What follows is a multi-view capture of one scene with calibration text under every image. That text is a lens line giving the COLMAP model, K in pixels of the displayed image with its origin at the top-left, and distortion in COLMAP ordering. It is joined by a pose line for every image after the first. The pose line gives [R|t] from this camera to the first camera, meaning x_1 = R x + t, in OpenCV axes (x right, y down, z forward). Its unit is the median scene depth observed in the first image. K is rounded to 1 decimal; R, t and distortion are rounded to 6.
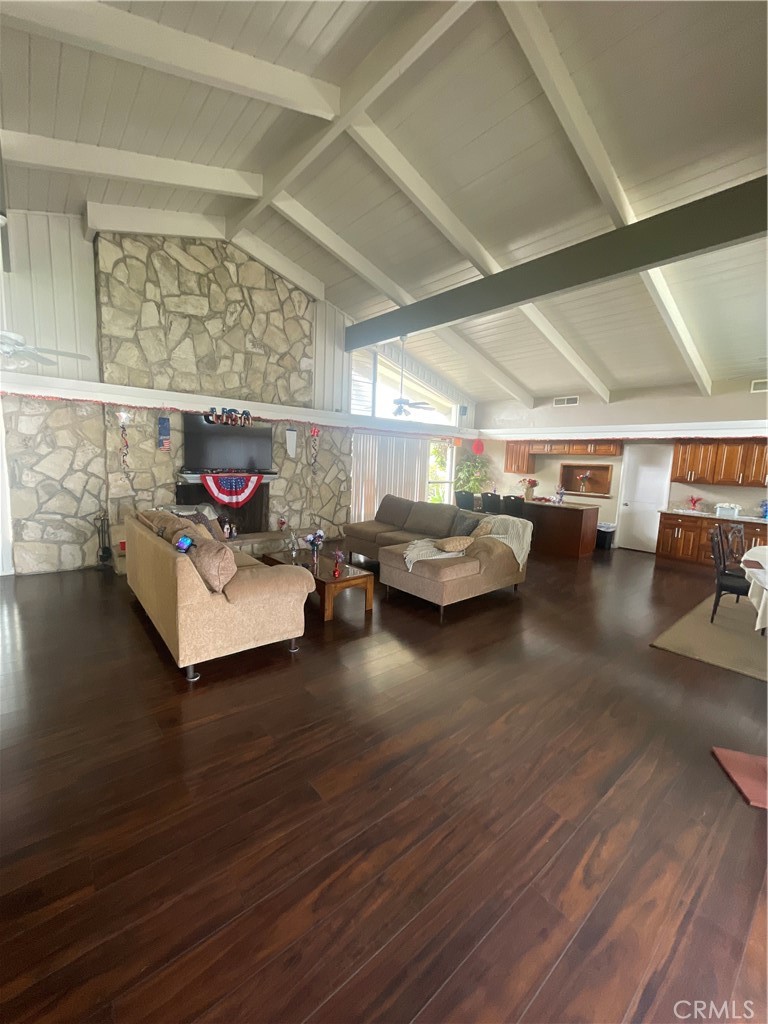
lens RADIAL K [[414.7, 0, 384.0], [0, 414.7, 512.0], [0, 0, 1]] dist [-0.001019, -0.000555]
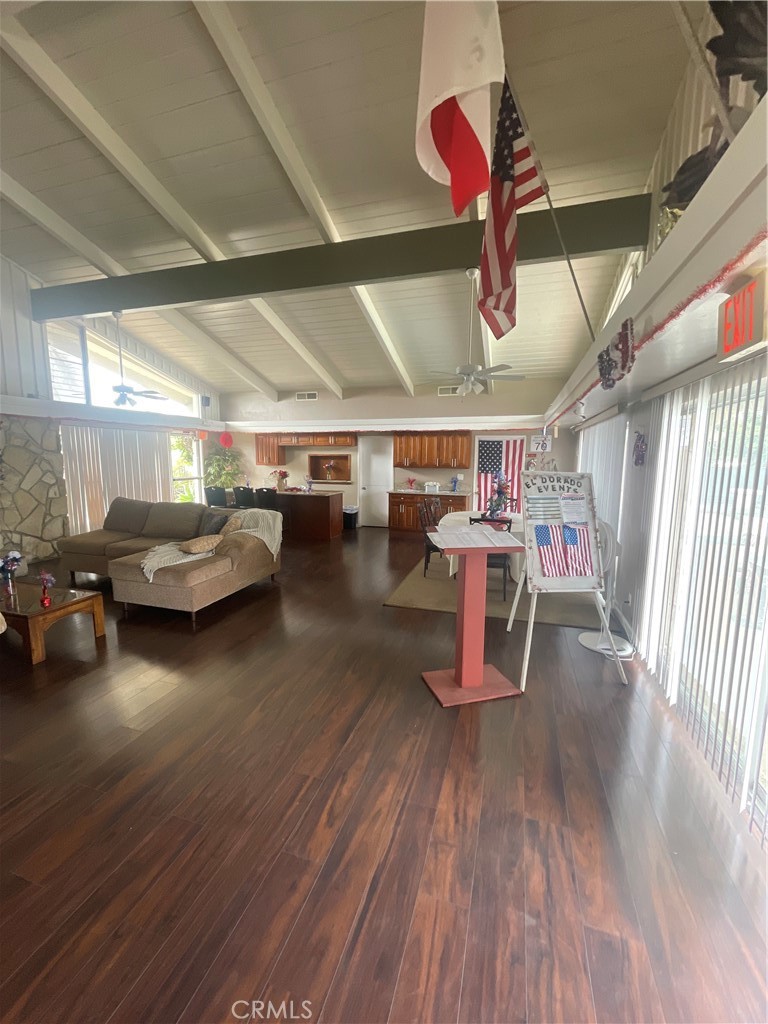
lens RADIAL K [[414.7, 0, 384.0], [0, 414.7, 512.0], [0, 0, 1]] dist [-0.001019, -0.000555]
pose [[0.846819, -0.102356, 0.521939, 0.030417], [0.091711, 0.994710, 0.046274, -0.001636], [-0.523914, 0.008682, 0.851727, -0.020406]]
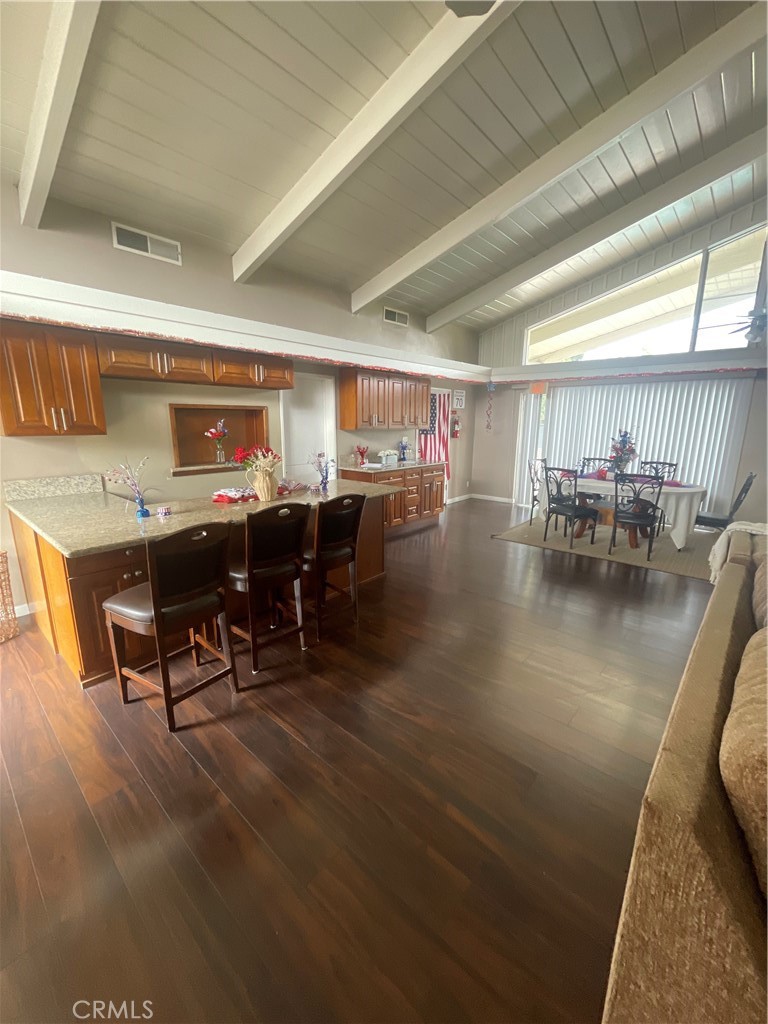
lens RADIAL K [[414.7, 0, 384.0], [0, 414.7, 512.0], [0, 0, 1]] dist [-0.001019, -0.000555]
pose [[-0.139785, -0.251921, 0.957599, -0.063104], [0.114705, 0.956463, 0.268366, -0.165921], [-0.983516, 0.147355, -0.104802, 1.394842]]
